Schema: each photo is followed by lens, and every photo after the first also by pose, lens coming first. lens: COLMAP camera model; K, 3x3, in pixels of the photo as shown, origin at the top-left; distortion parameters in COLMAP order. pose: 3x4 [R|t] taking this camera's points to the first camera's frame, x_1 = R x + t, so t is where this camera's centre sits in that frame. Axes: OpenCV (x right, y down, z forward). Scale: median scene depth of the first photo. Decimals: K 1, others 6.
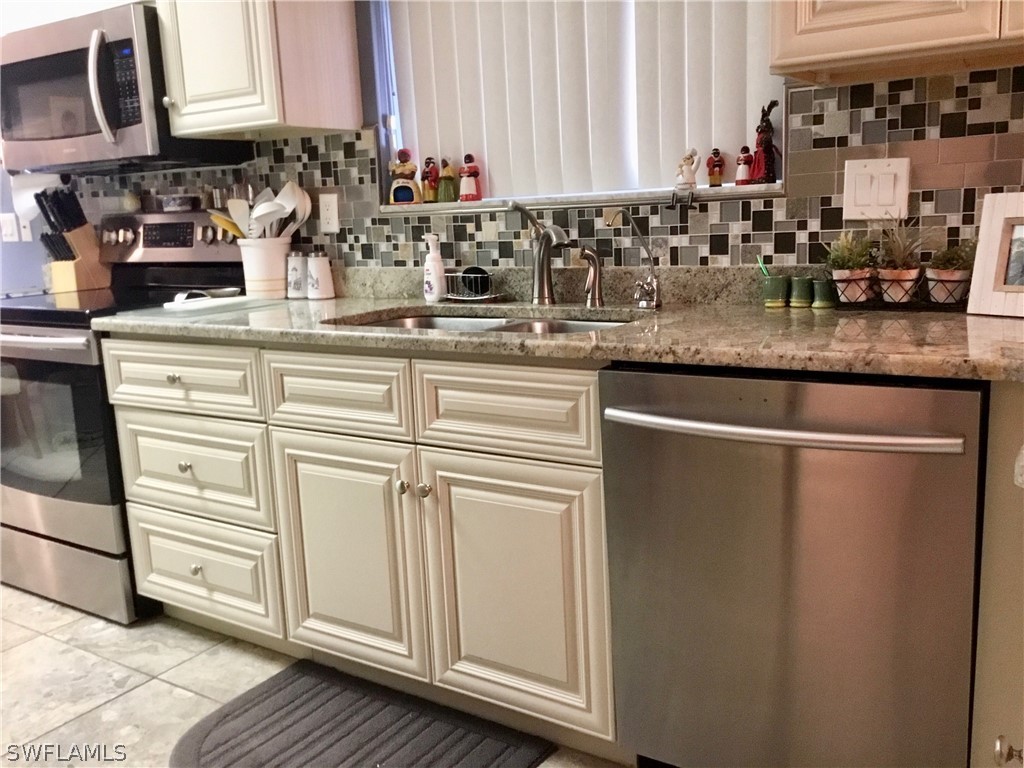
lens RADIAL K [[918.5, 0, 507.2], [0, 918.5, 393.2], [0, 0, 1]] dist [0.072030, -0.093522]
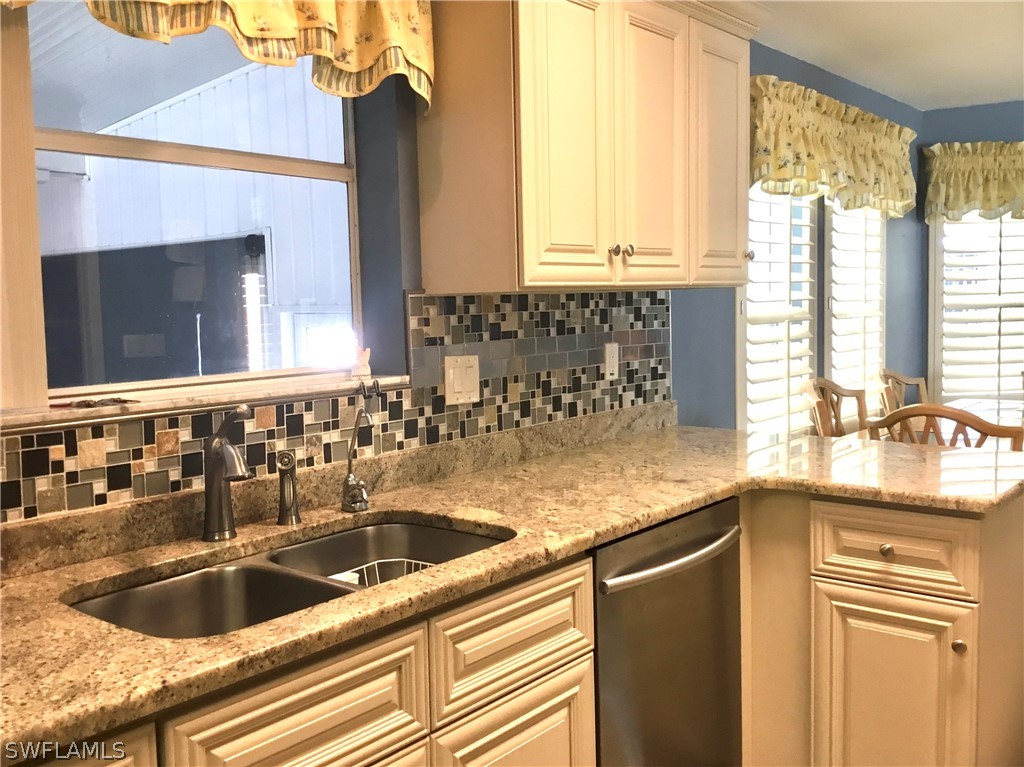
lens RADIAL K [[958.6, 0, 505.9], [0, 958.6, 382.0], [0, 0, 1]] dist [0.055803, 0.000000]
pose [[0.115660, -0.037938, 0.992564, -0.783044], [0.212566, 0.977066, 0.012576, -0.200604], [-0.970278, 0.209530, 0.121072, 0.721946]]
